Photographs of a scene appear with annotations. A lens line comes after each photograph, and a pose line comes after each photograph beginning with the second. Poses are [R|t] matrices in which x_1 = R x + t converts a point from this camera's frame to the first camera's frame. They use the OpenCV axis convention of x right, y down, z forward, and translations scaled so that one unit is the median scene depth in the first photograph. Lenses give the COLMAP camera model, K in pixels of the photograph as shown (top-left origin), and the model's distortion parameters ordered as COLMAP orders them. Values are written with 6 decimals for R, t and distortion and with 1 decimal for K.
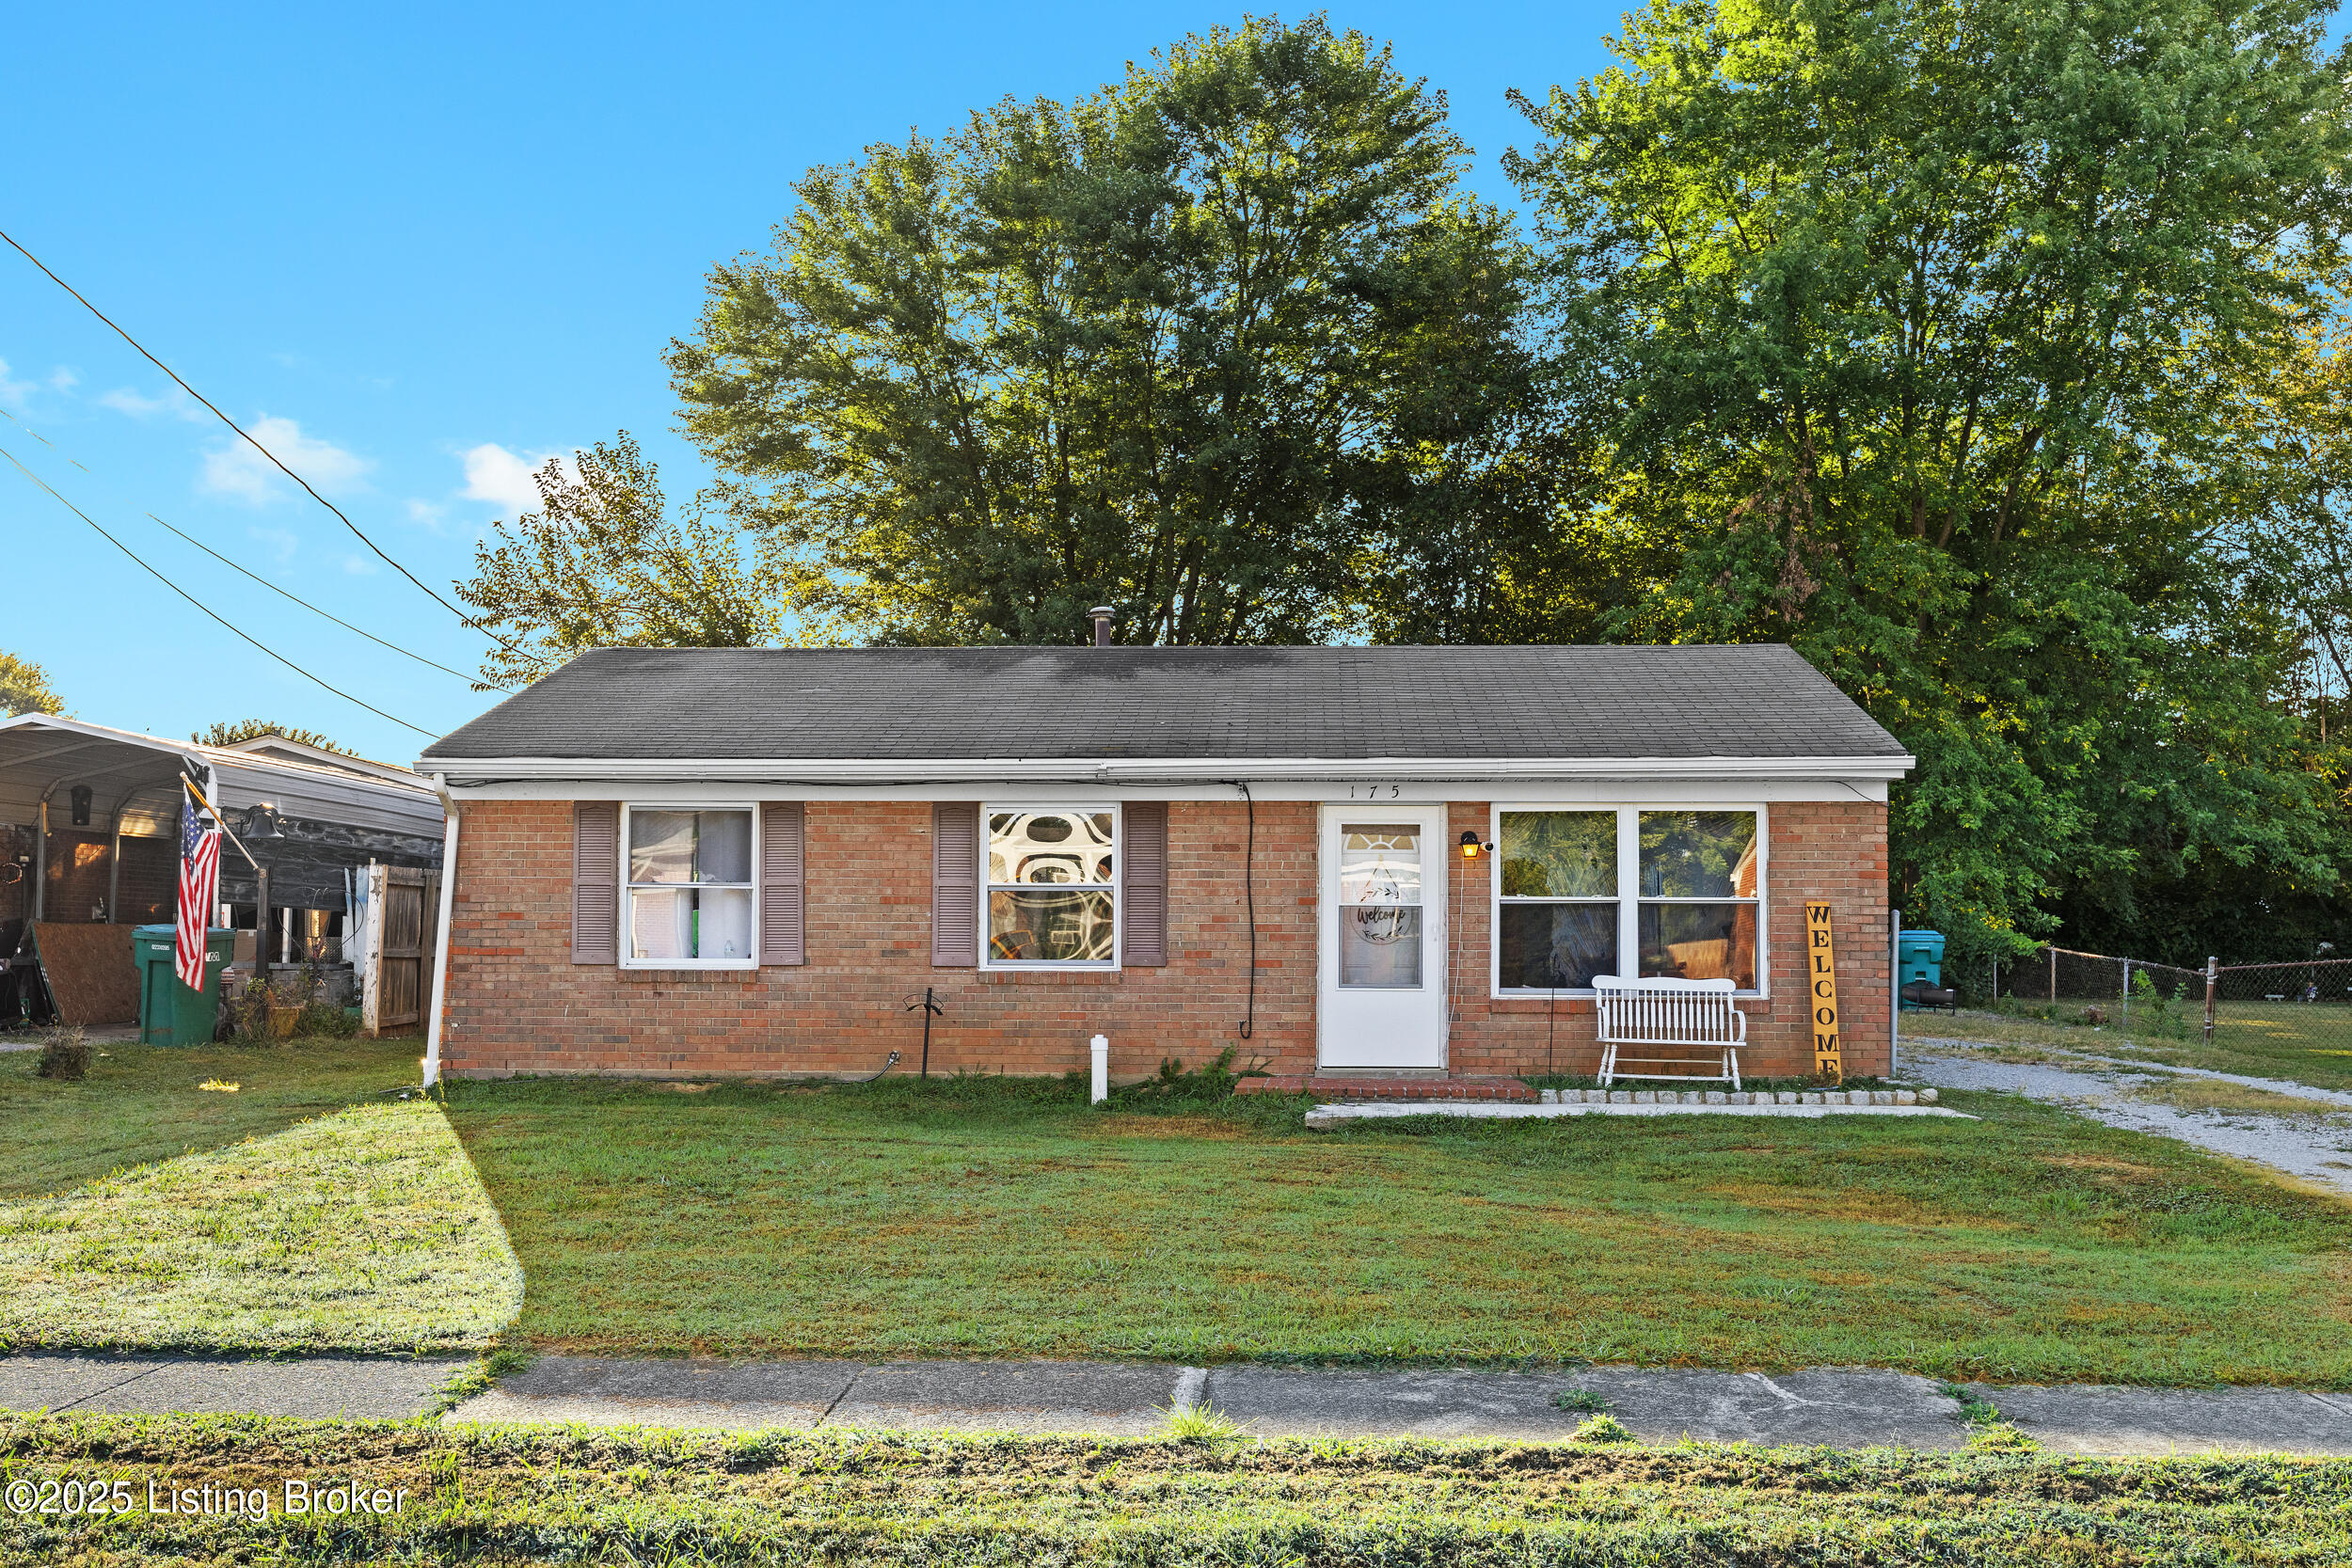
lens RADIAL K [[2312.8, 0, 1175.1], [0, 2312.8, 786.7], [0, 0, 1]] dist [-0.024697, 0.000000]
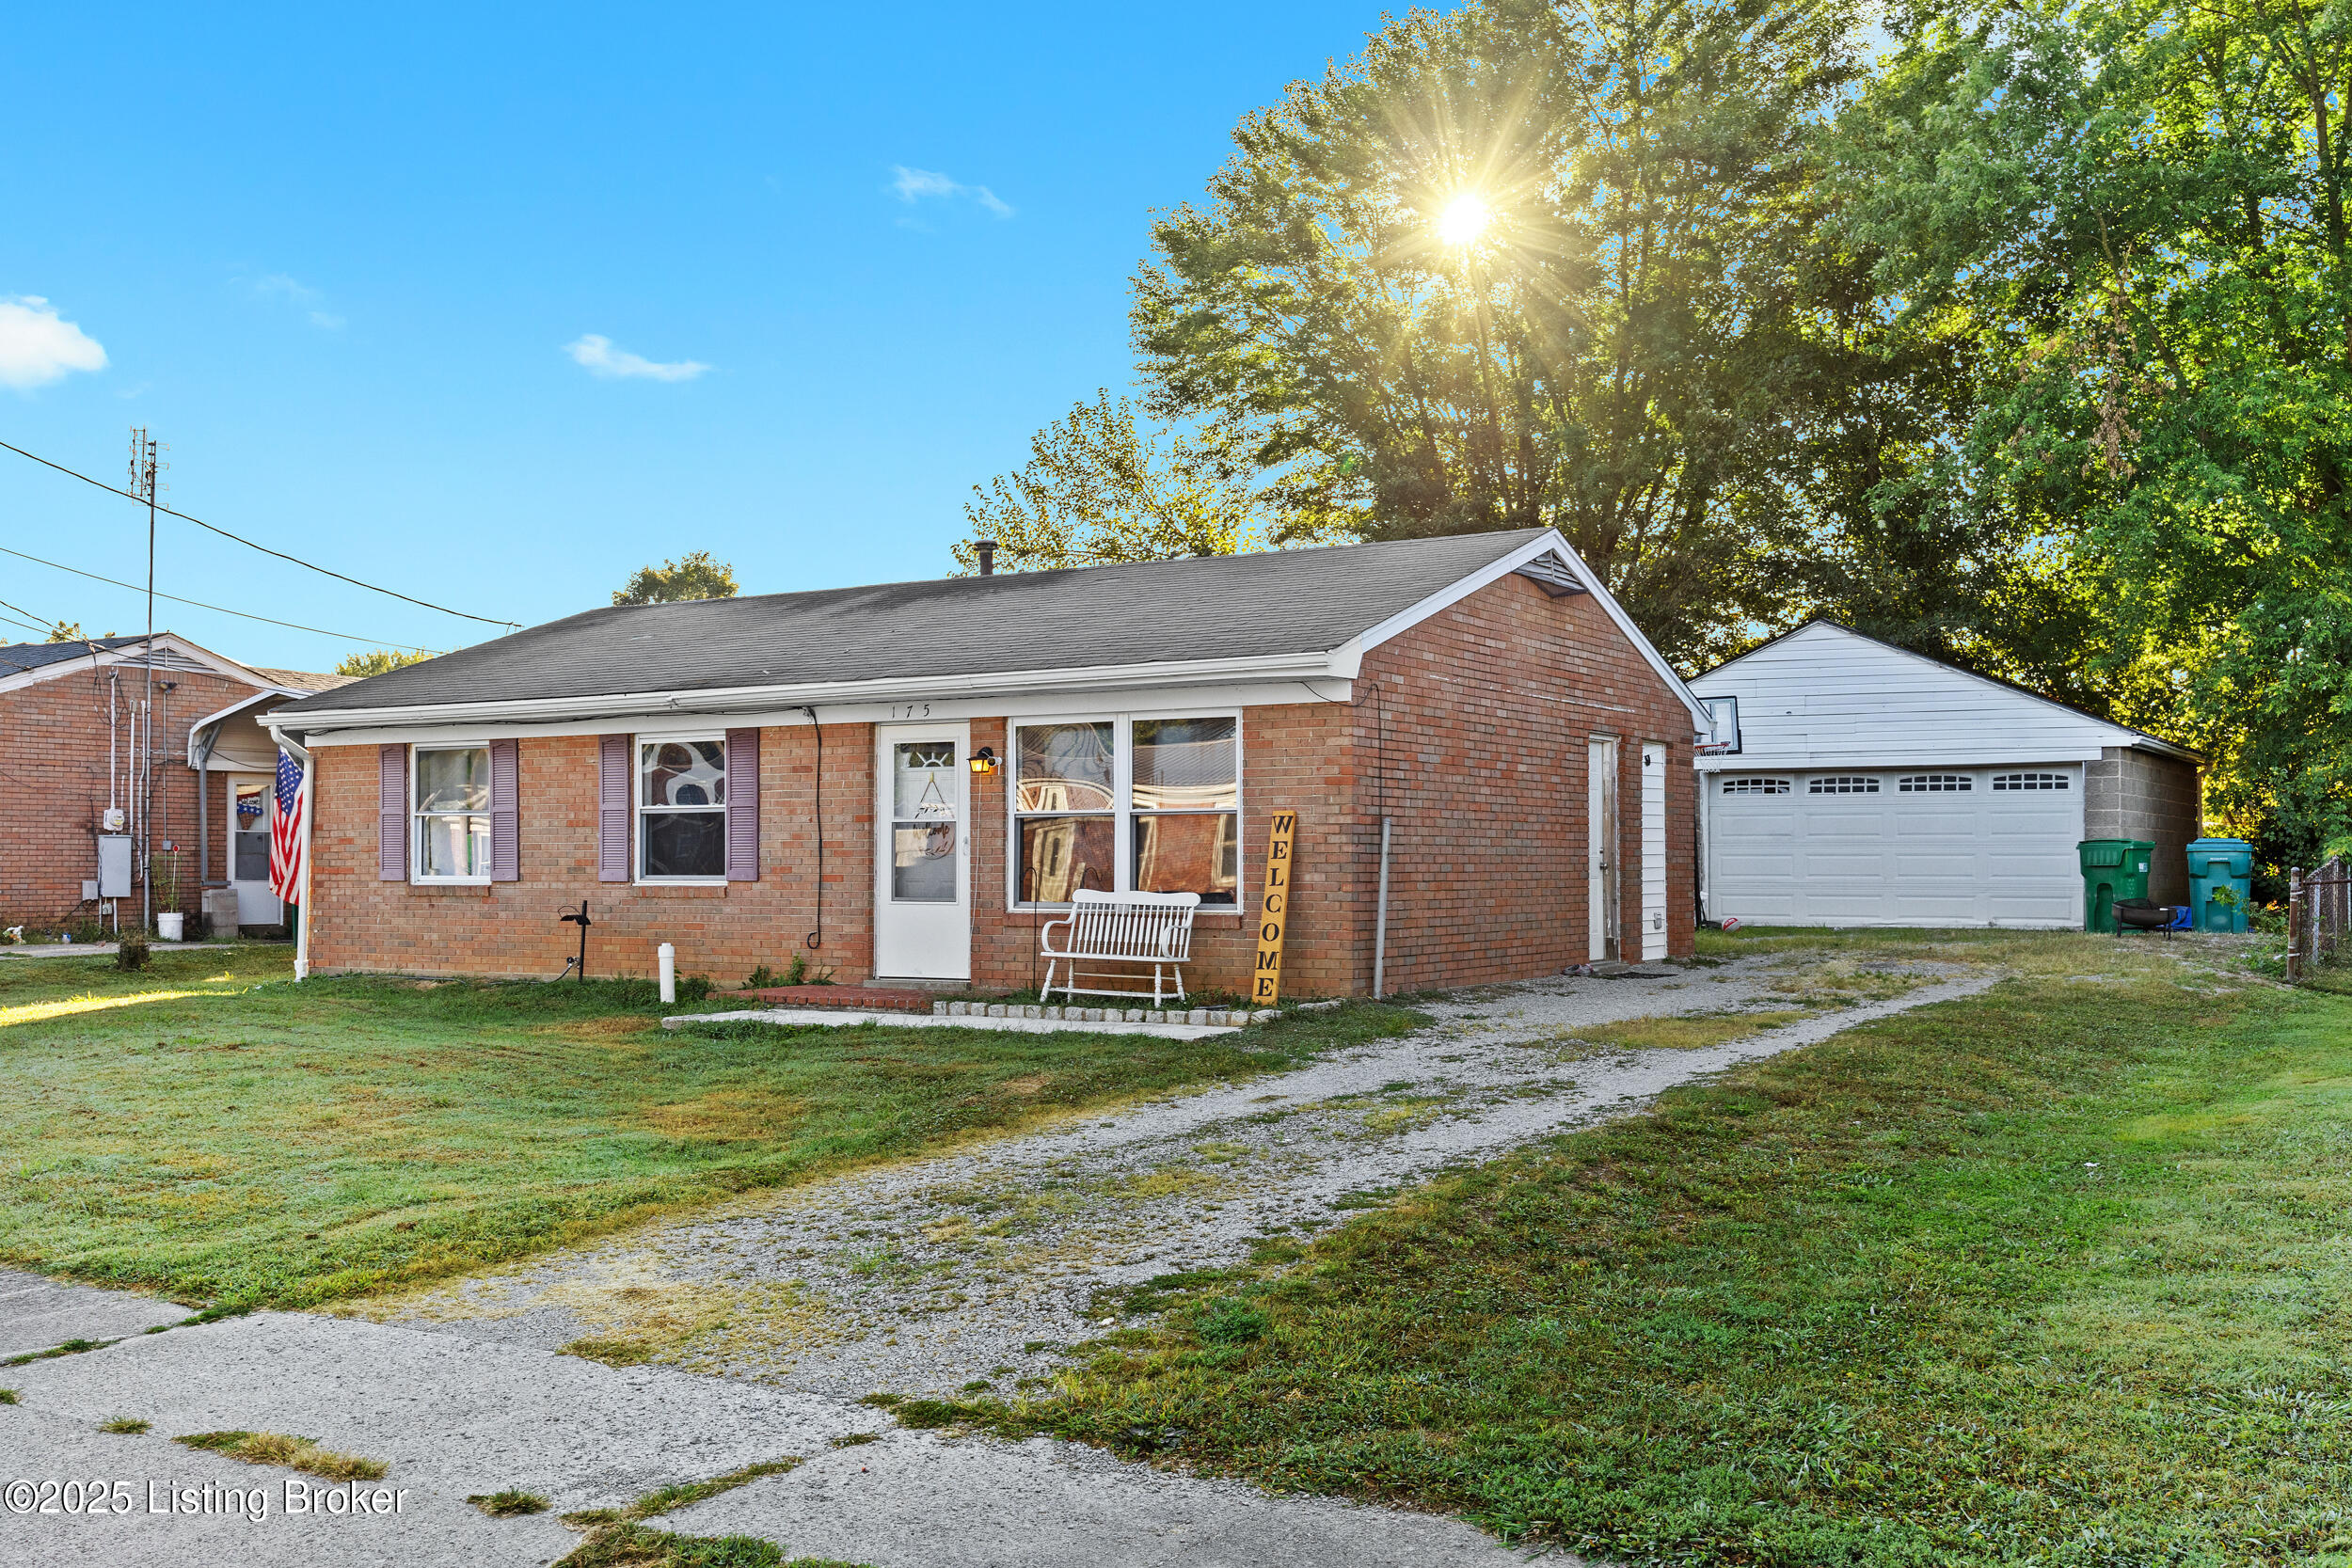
lens RADIAL K [[2312.8, 0, 1172.3], [0, 2312.8, 788.1], [0, 0, 1]] dist [-0.024697, 0.000000]
pose [[0.877264, -0.021906, -0.479509, 0.679630], [0.037398, 0.999041, 0.022780, 0.017310], [0.478550, -0.037917, 0.877241, 0.153081]]
